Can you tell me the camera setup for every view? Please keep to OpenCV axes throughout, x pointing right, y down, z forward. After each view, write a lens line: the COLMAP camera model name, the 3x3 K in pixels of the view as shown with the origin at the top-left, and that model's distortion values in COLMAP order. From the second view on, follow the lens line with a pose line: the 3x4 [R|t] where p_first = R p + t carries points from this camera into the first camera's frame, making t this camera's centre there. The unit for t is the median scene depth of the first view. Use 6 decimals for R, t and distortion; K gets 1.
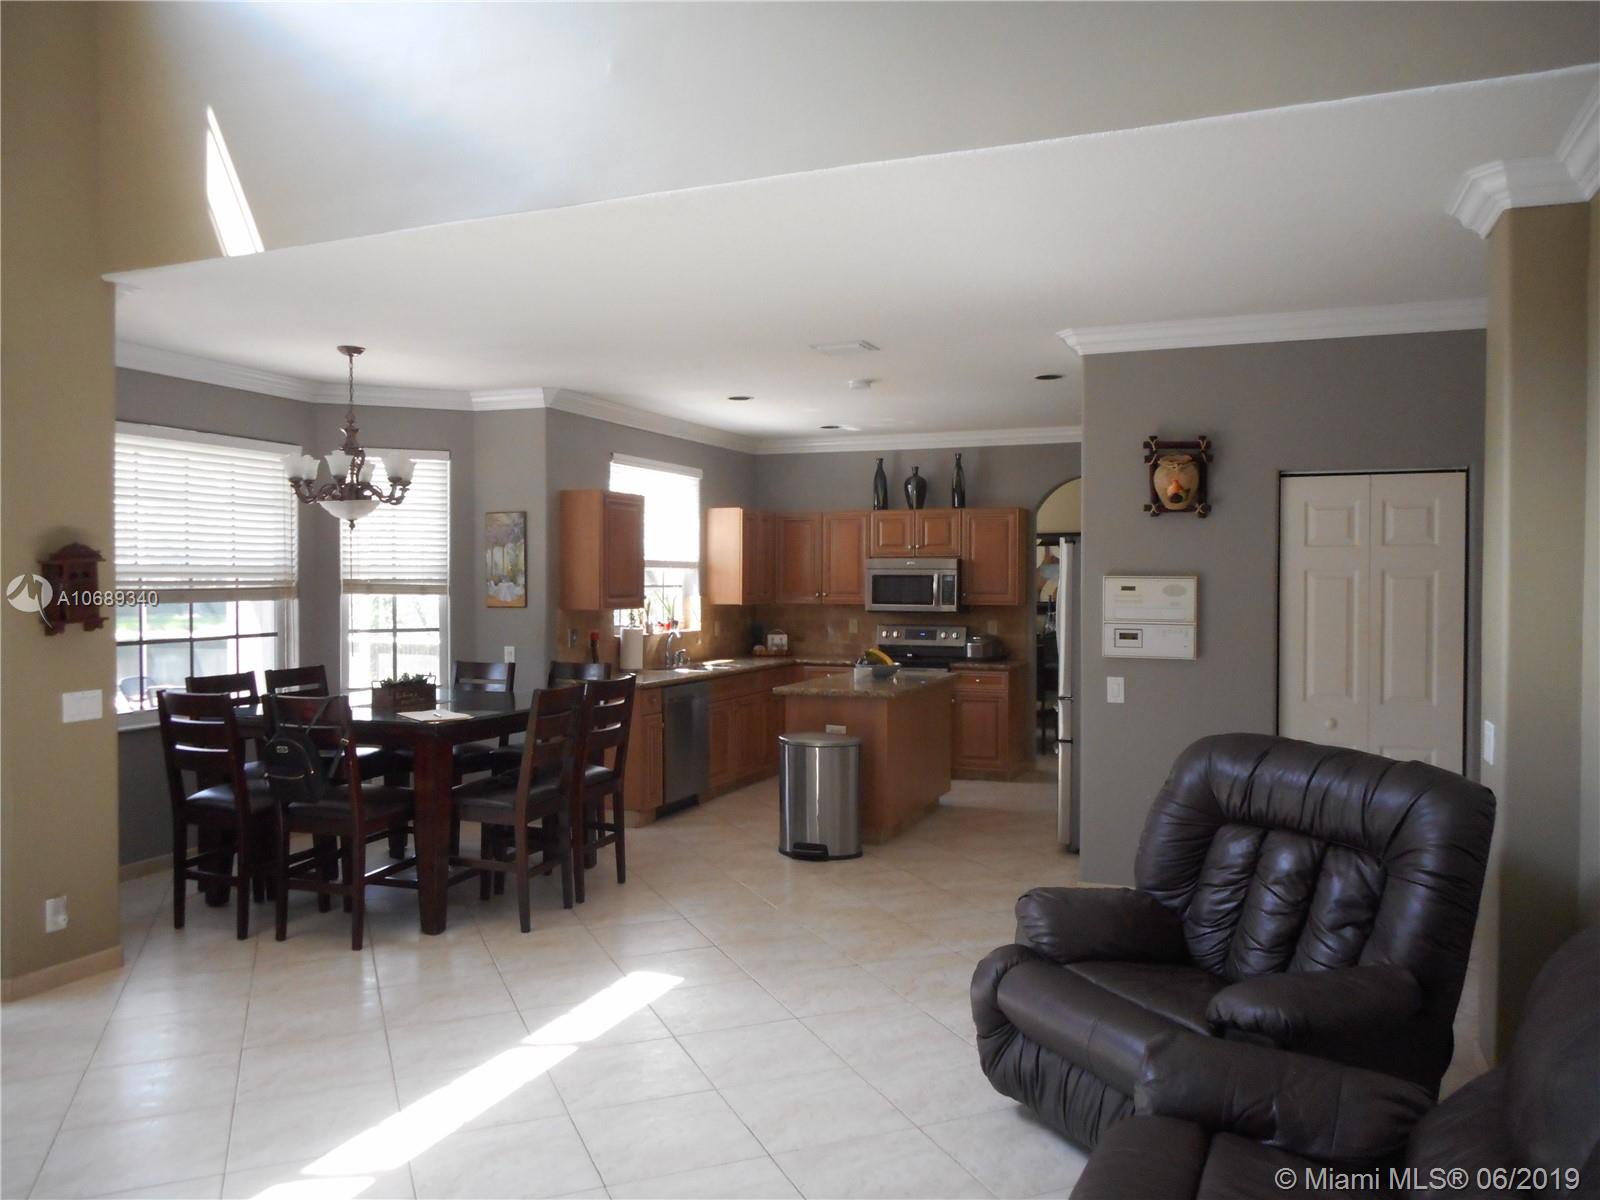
lens RADIAL K [[1199.6, 0, 805.4], [0, 1199.6, 596.9], [0, 0, 1]] dist [-0.020789, 0.022925]
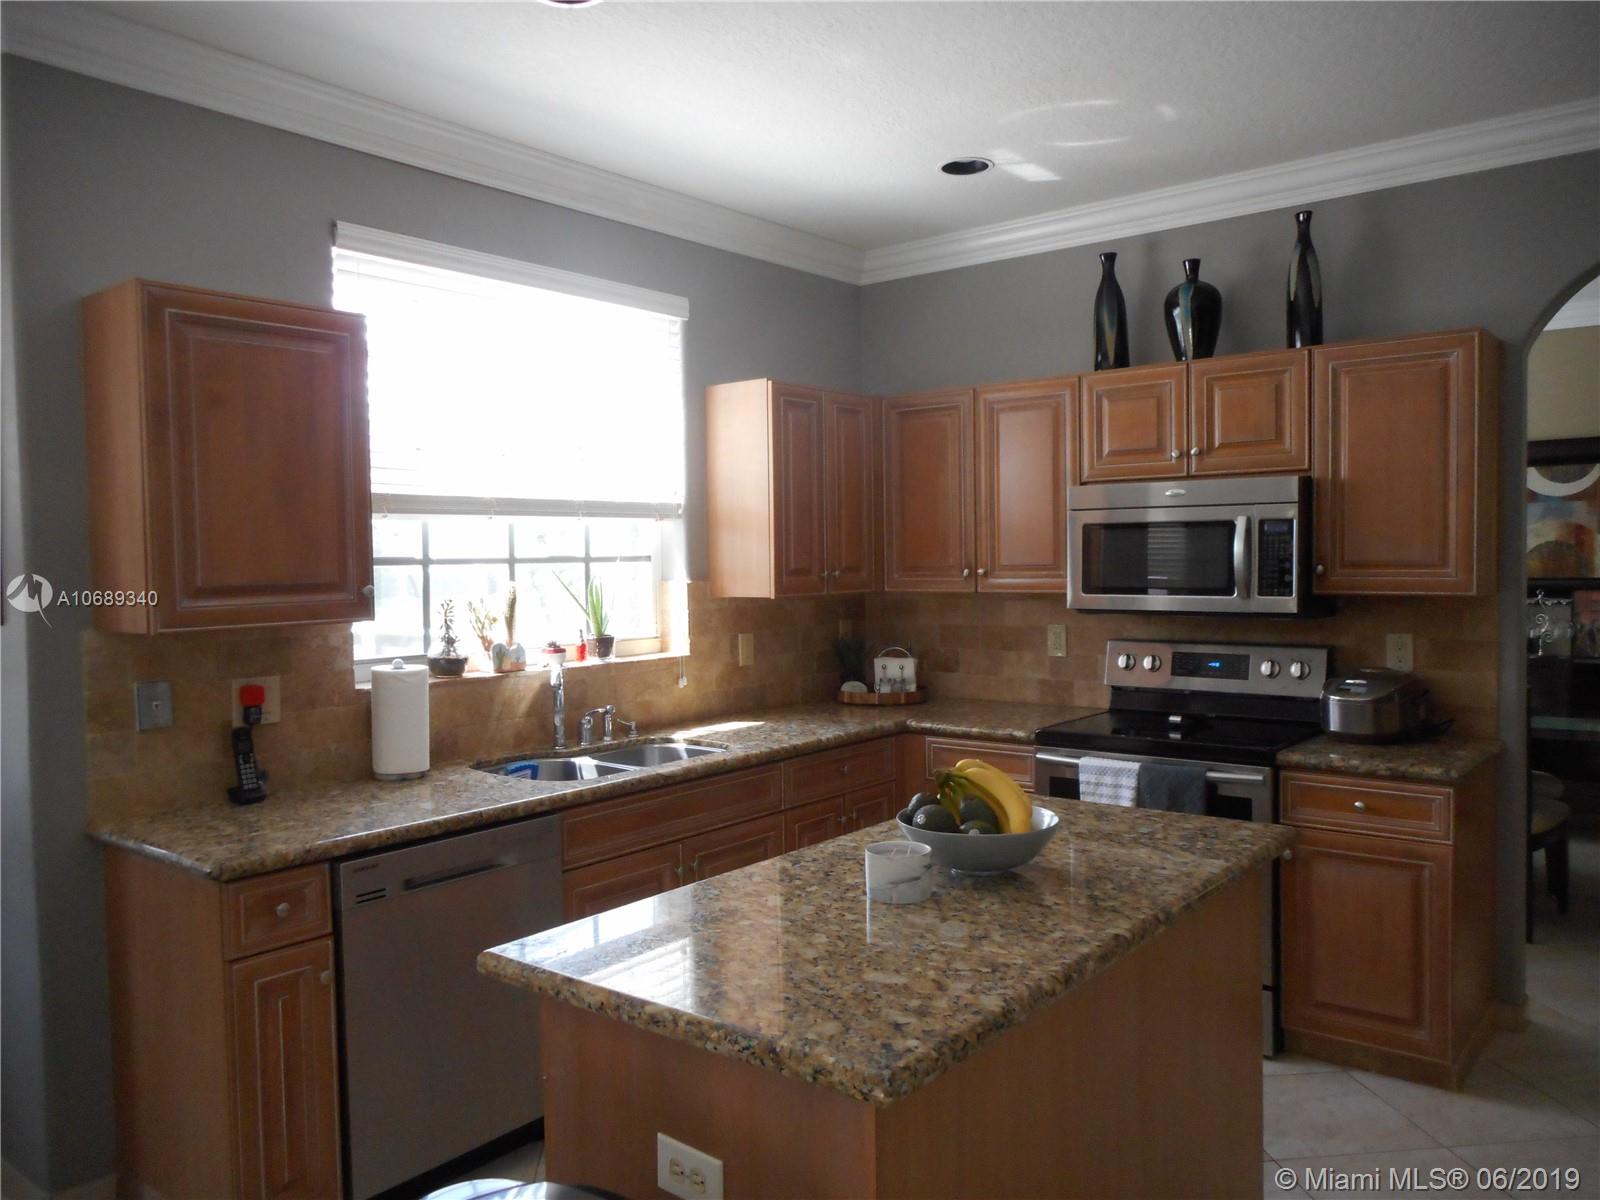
lens RADIAL K [[1199.6, 0, 788.5], [0, 1199.6, 599.5], [0, 0, 1]] dist [-0.020789, 0.022925]
pose [[0.953678, -0.006437, -0.300759, 0.084312], [0.014020, 0.999636, 0.023064, -0.003135], [0.300501, -0.026212, 0.953421, 0.576534]]
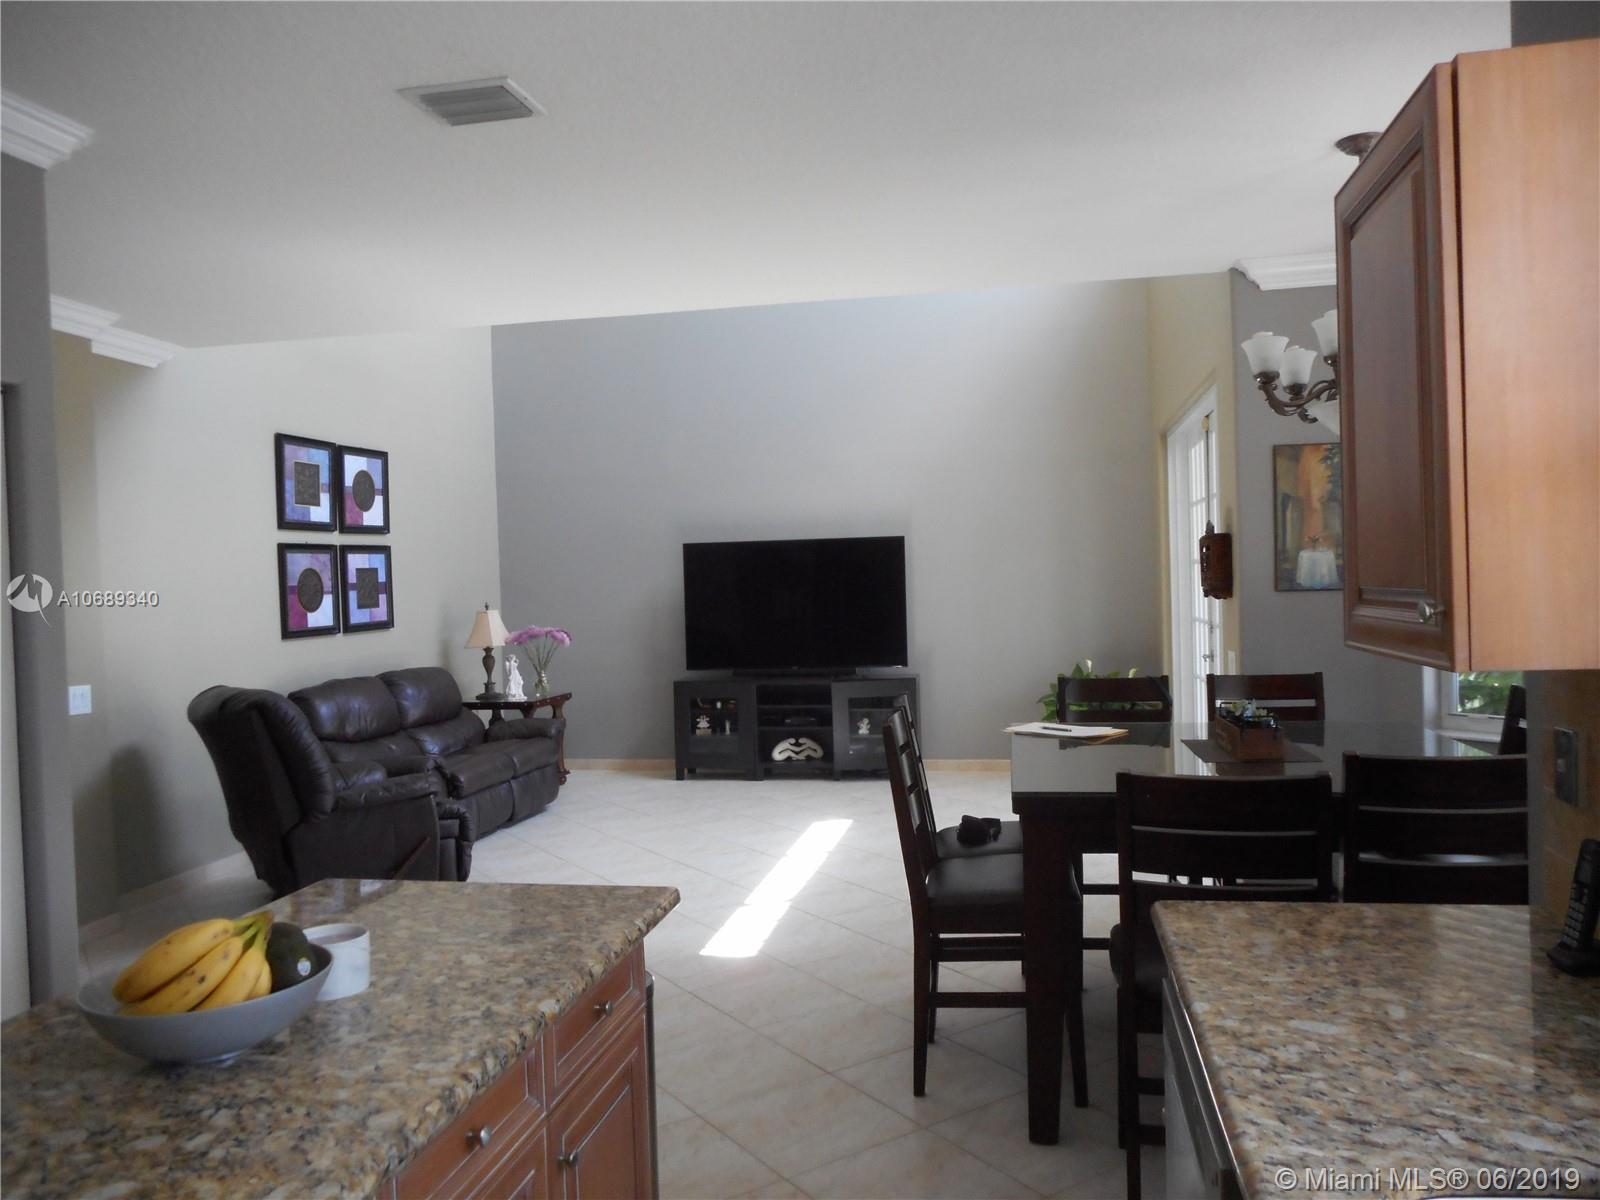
lens RADIAL K [[1199.6, 0, 799.3], [0, 1199.6, 602.7], [0, 0, 1]] dist [-0.020789, 0.022925]
pose [[-0.981628, 0.027773, -0.188773, 0.000585], [0.022477, 0.999293, 0.030140, -0.008291], [0.189476, 0.025343, -0.981558, 0.978584]]
